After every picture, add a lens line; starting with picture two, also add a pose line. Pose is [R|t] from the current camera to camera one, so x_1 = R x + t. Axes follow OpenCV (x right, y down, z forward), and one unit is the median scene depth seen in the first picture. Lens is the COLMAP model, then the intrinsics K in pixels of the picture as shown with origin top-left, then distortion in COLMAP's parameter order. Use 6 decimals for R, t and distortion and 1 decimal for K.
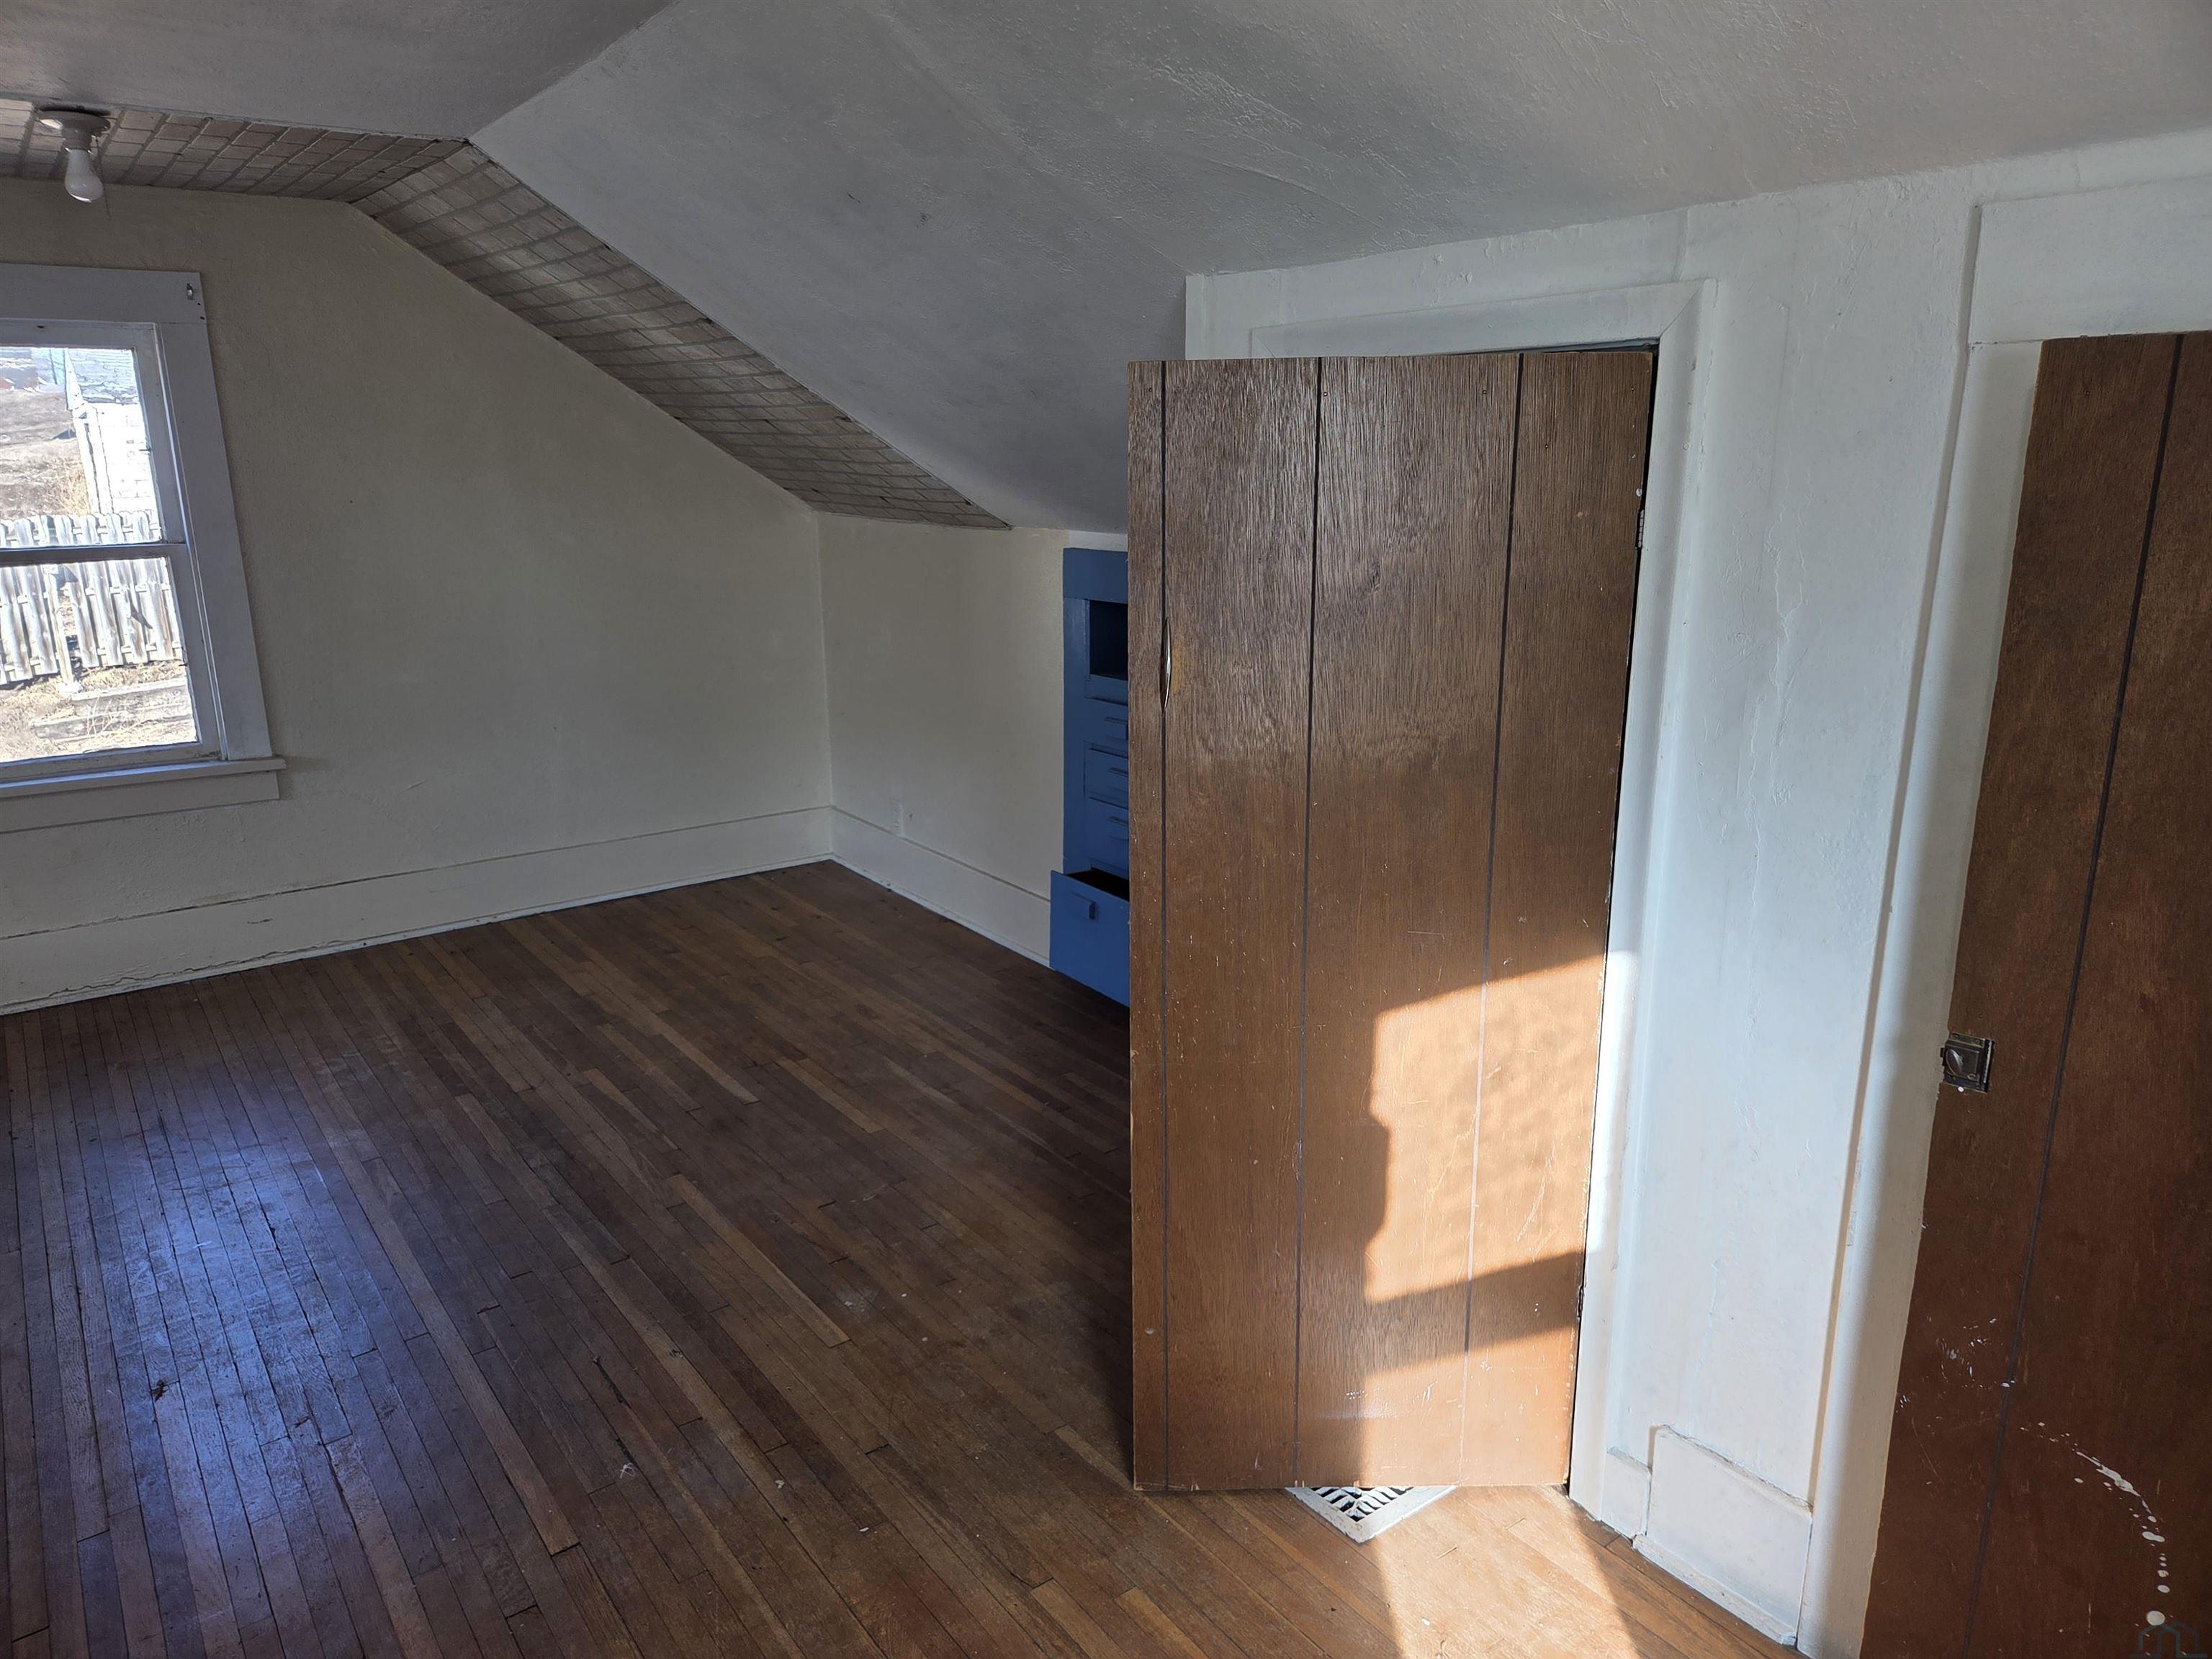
lens RADIAL K [[1474.4, 0, 1102.9], [0, 1474.4, 828.2], [0, 0, 1]] dist [0.076220, -0.069064]
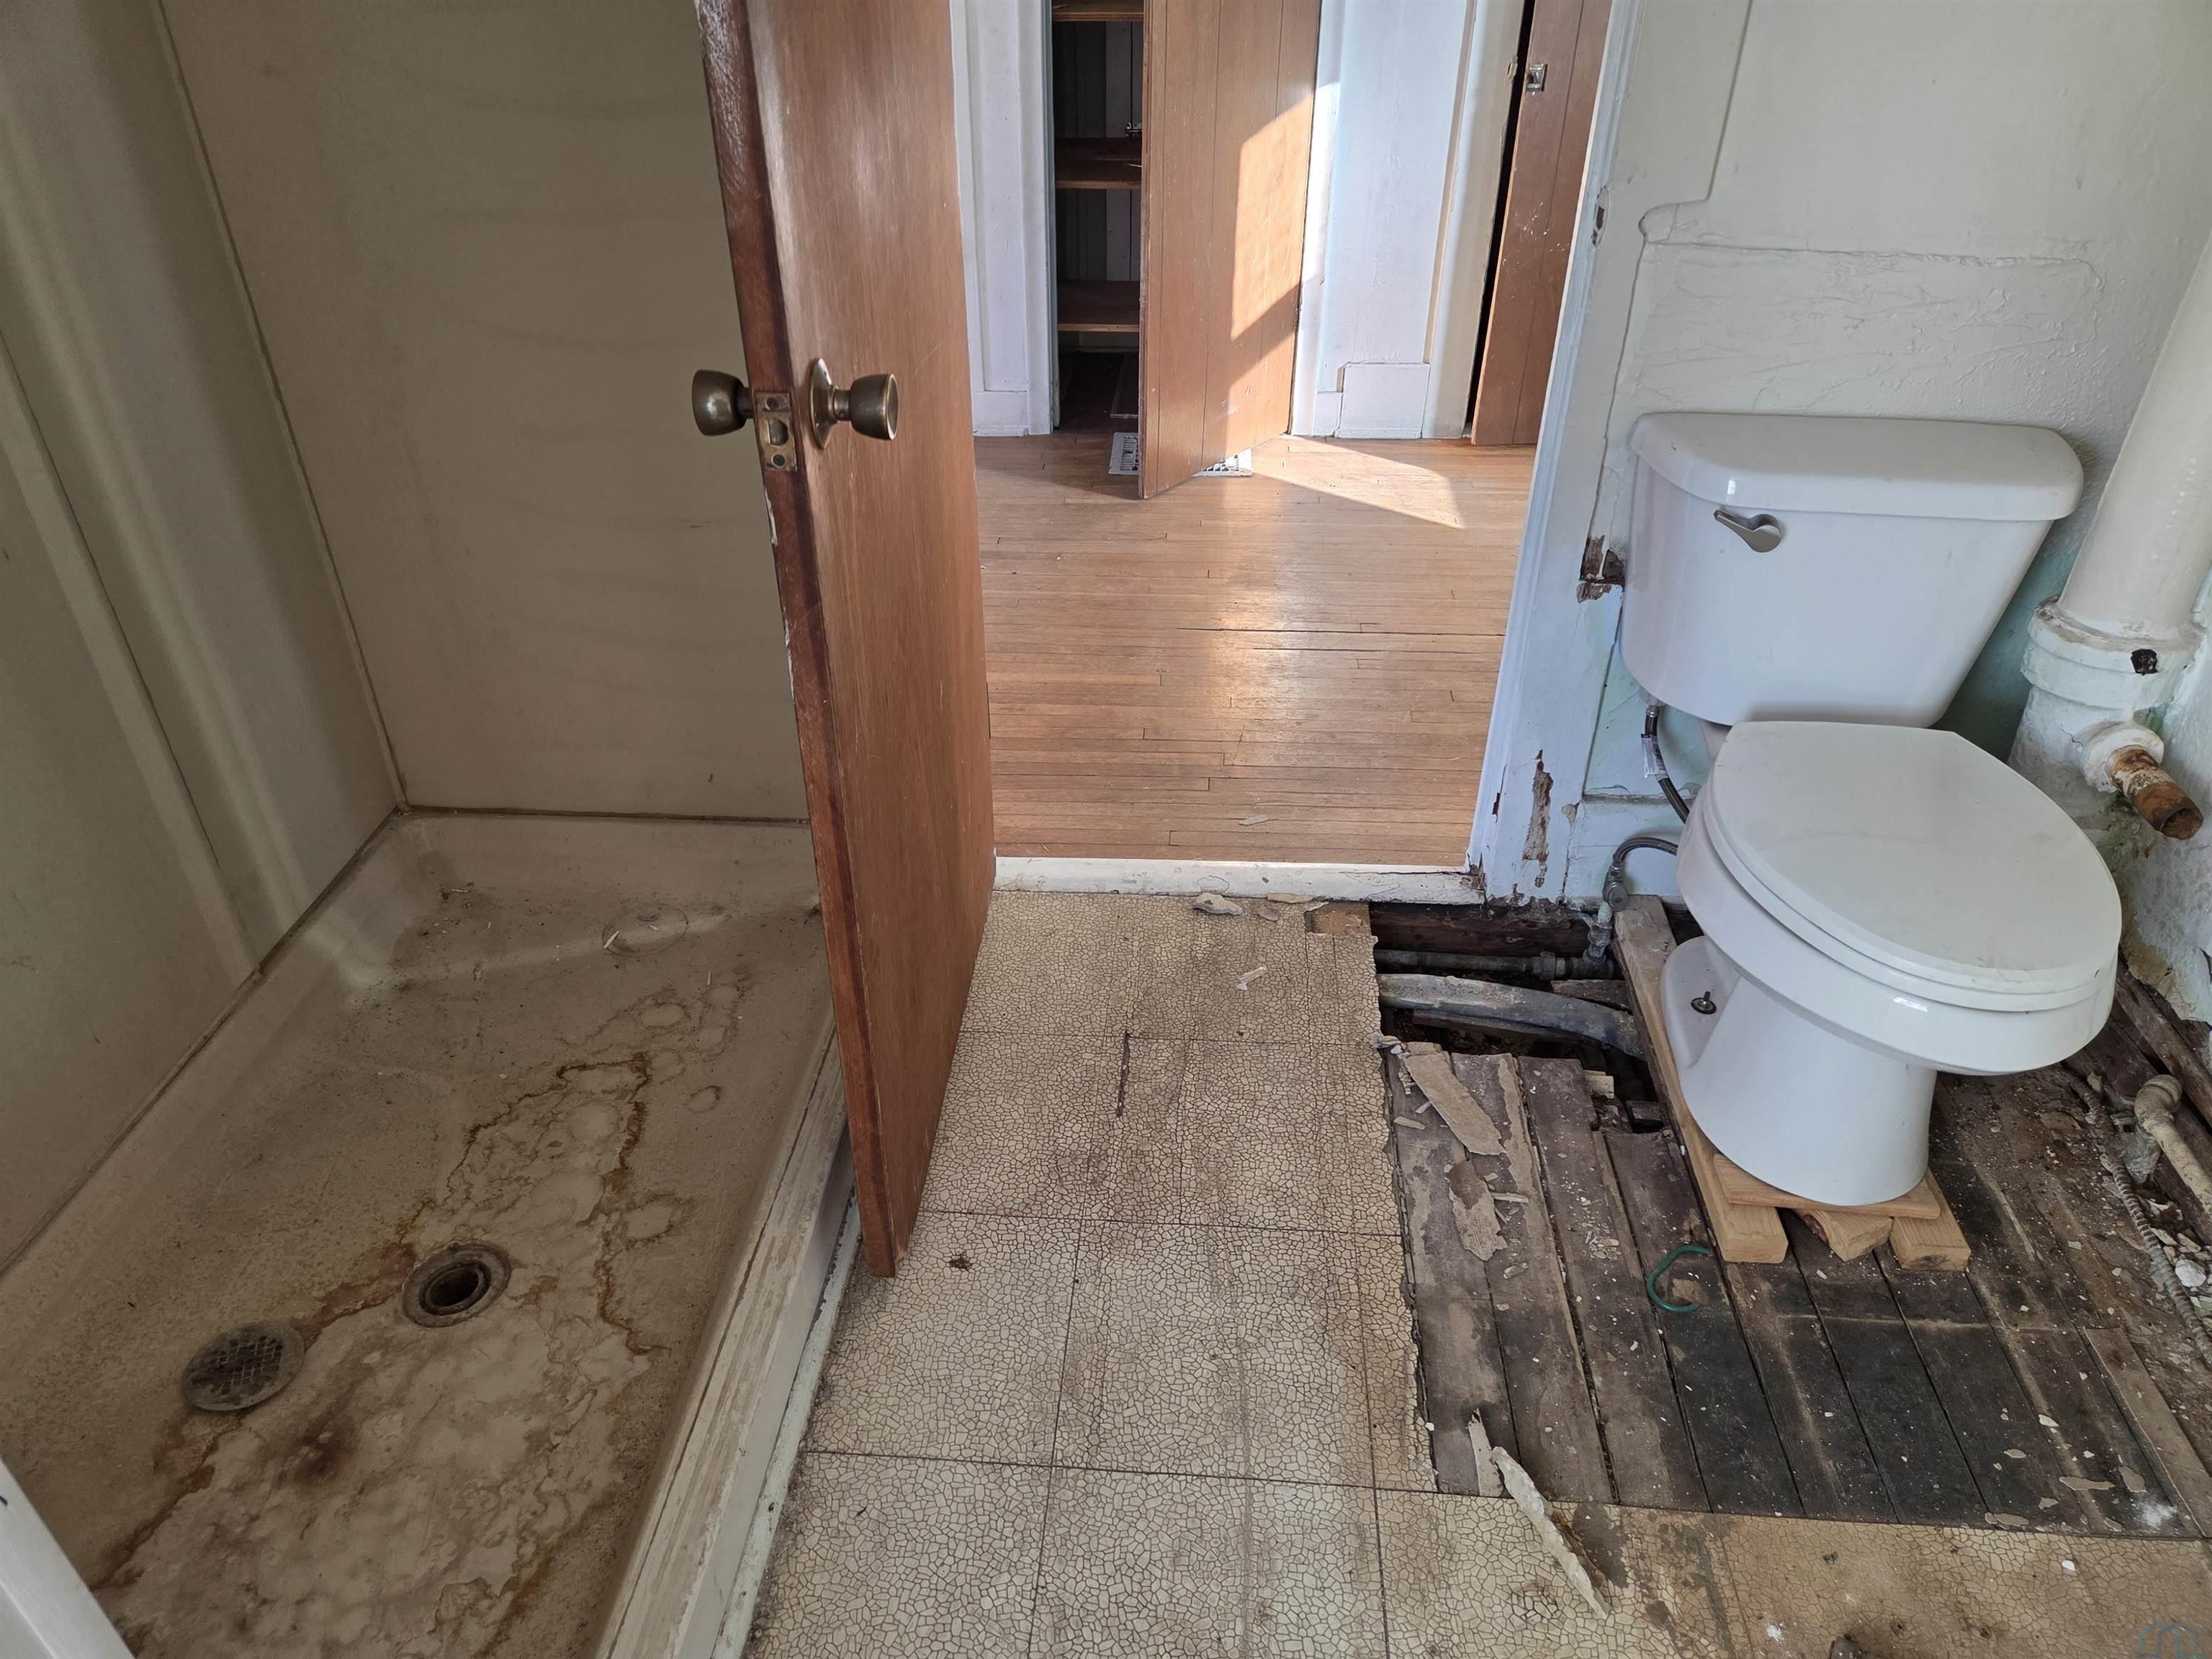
lens RADIAL K [[1474.4, 0, 1107.7], [0, 1474.4, 825.9], [0, 0, 1]] dist [0.076220, -0.069064]
pose [[0.646229, -0.419569, 0.637456, -1.277873], [0.180130, 0.895562, 0.406844, 0.095601], [-0.741580, -0.148090, 0.654315, -0.115441]]
